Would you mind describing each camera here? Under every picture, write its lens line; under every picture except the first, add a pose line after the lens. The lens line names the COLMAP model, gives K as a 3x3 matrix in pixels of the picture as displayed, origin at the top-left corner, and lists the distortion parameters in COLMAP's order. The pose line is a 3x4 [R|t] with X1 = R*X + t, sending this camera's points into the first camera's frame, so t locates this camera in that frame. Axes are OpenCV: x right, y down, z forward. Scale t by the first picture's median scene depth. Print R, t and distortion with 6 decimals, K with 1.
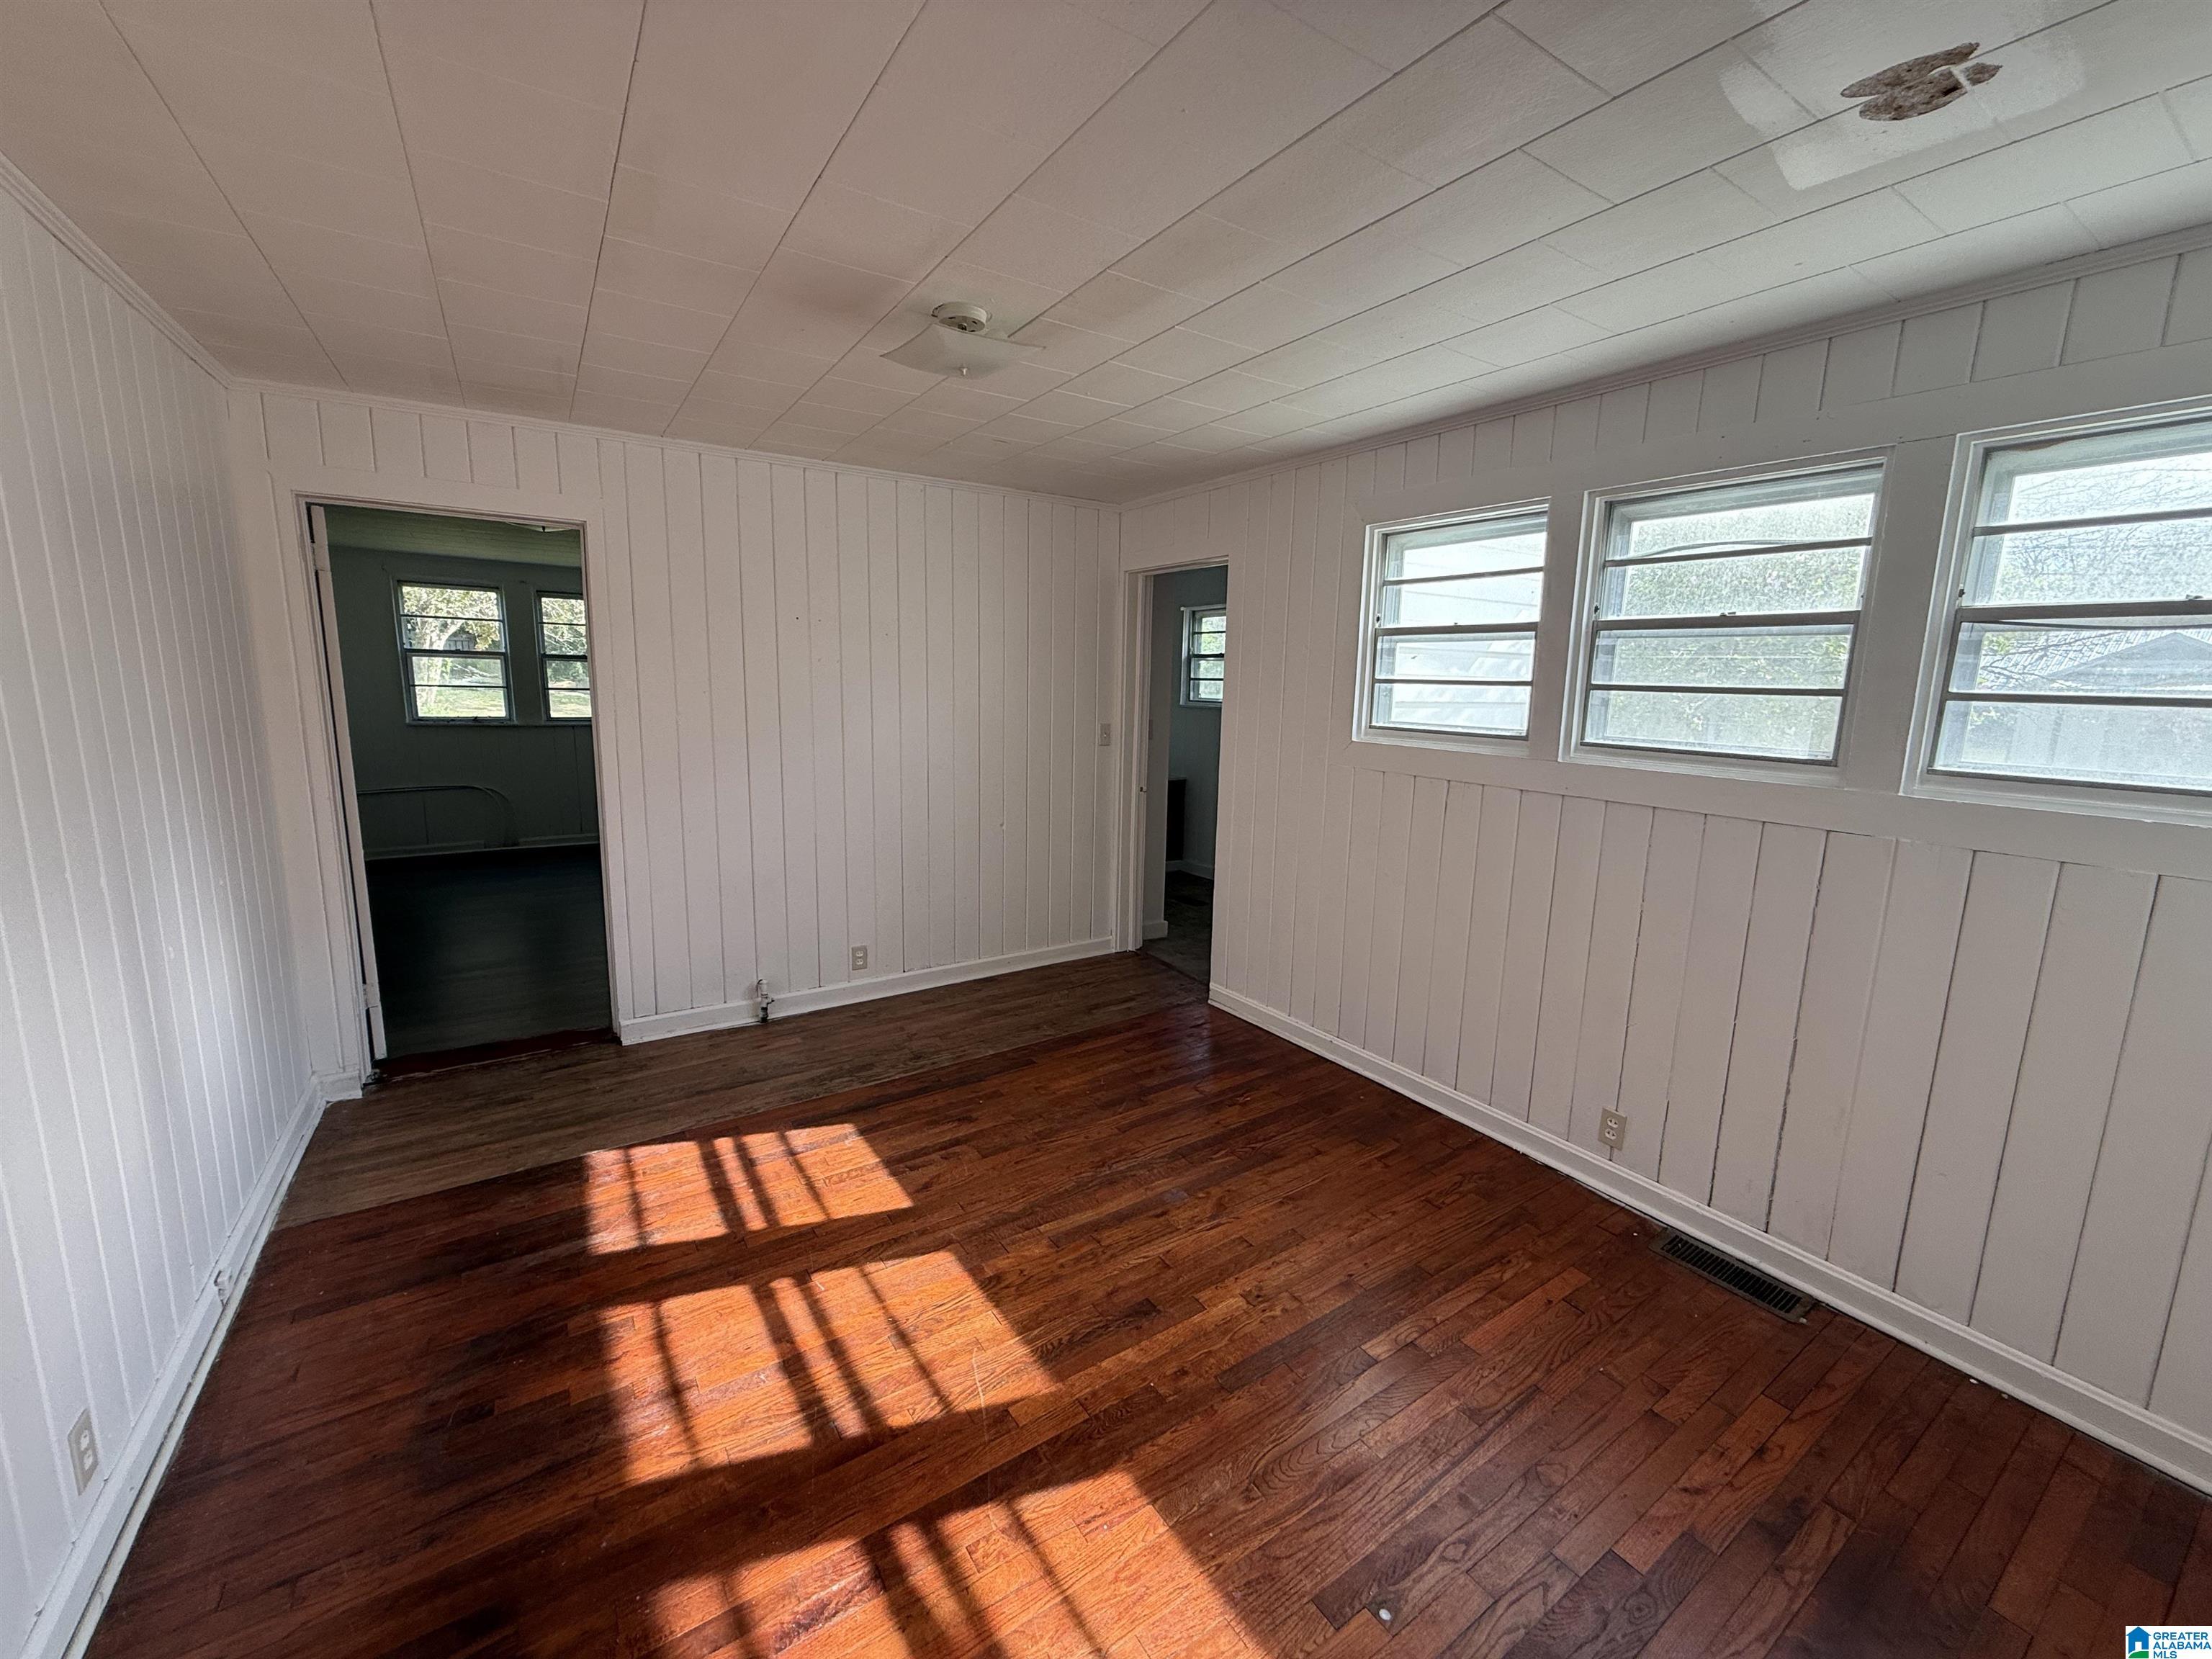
lens RADIAL K [[882.4, 0, 1109.9], [0, 882.4, 819.8], [0, 0, 1]] dist [-0.001246, -0.001195]
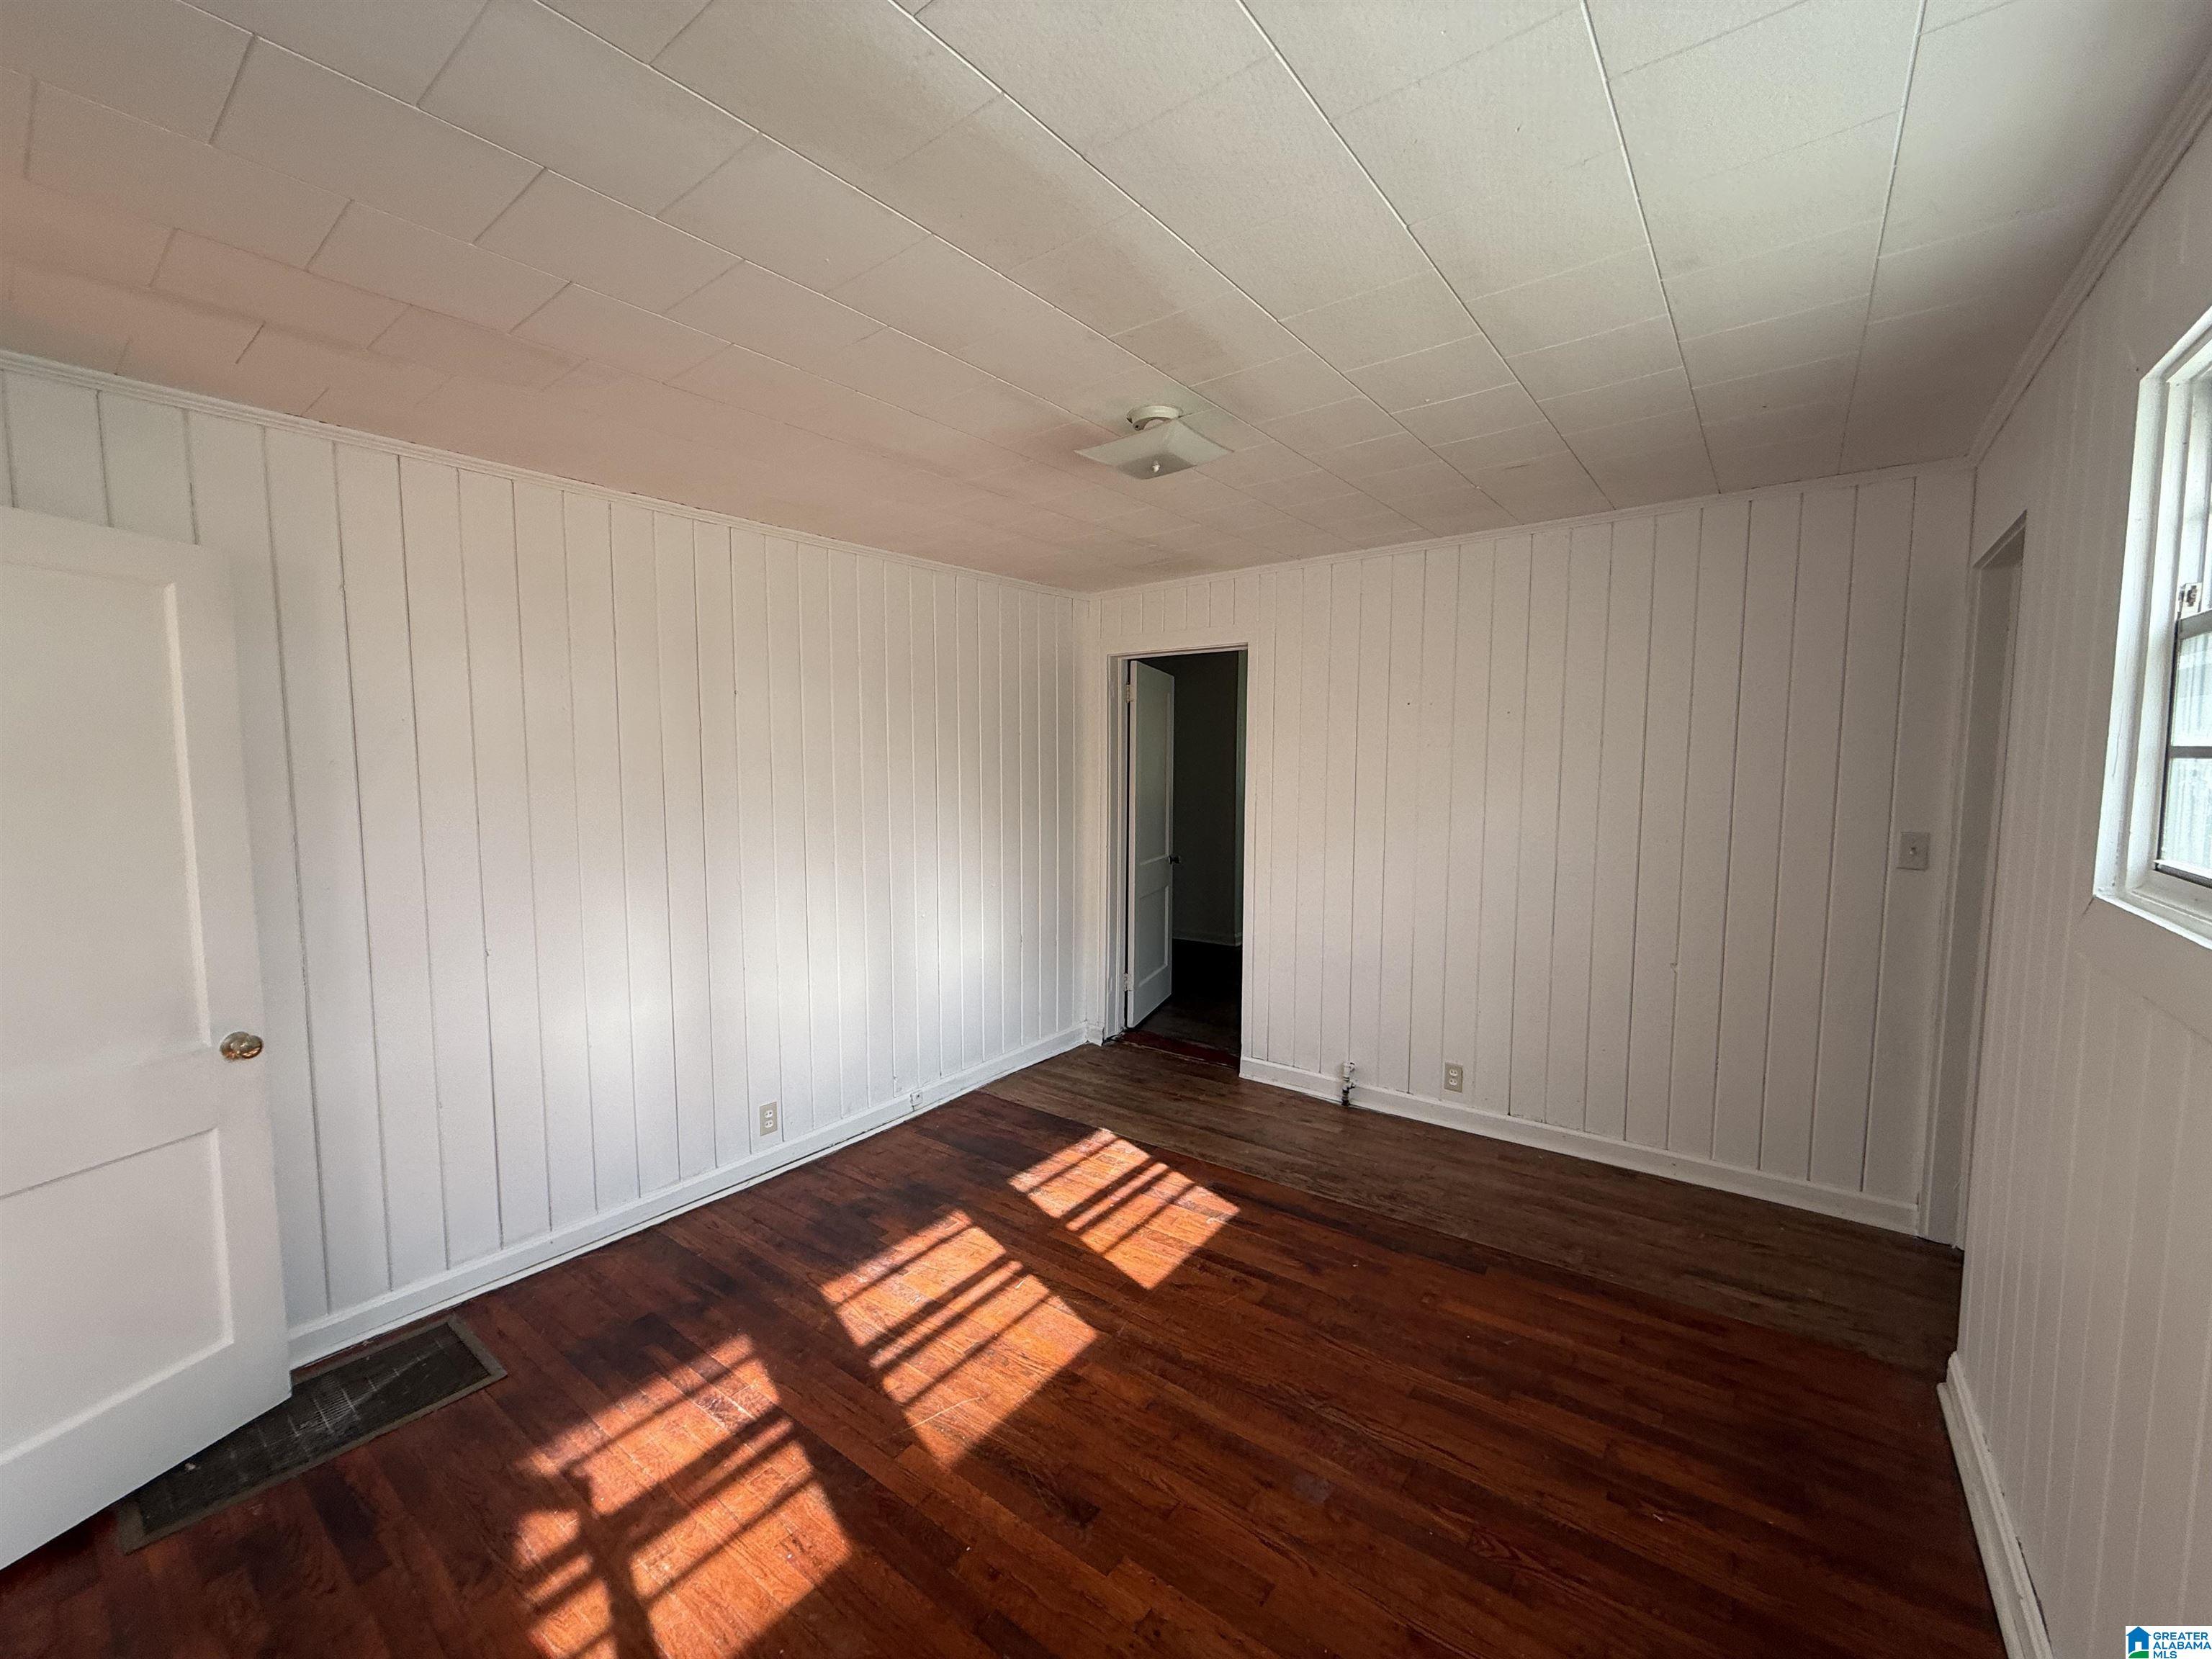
lens RADIAL K [[882.4, 0, 1104.5], [0, 882.4, 826.1], [0, 0, 1]] dist [-0.001246, -0.001195]
pose [[0.325286, 0.050185, -0.944283, 0.666483], [-0.136686, 0.990599, 0.005561, -0.078636], [0.935685, 0.127261, 0.329087, 0.553097]]
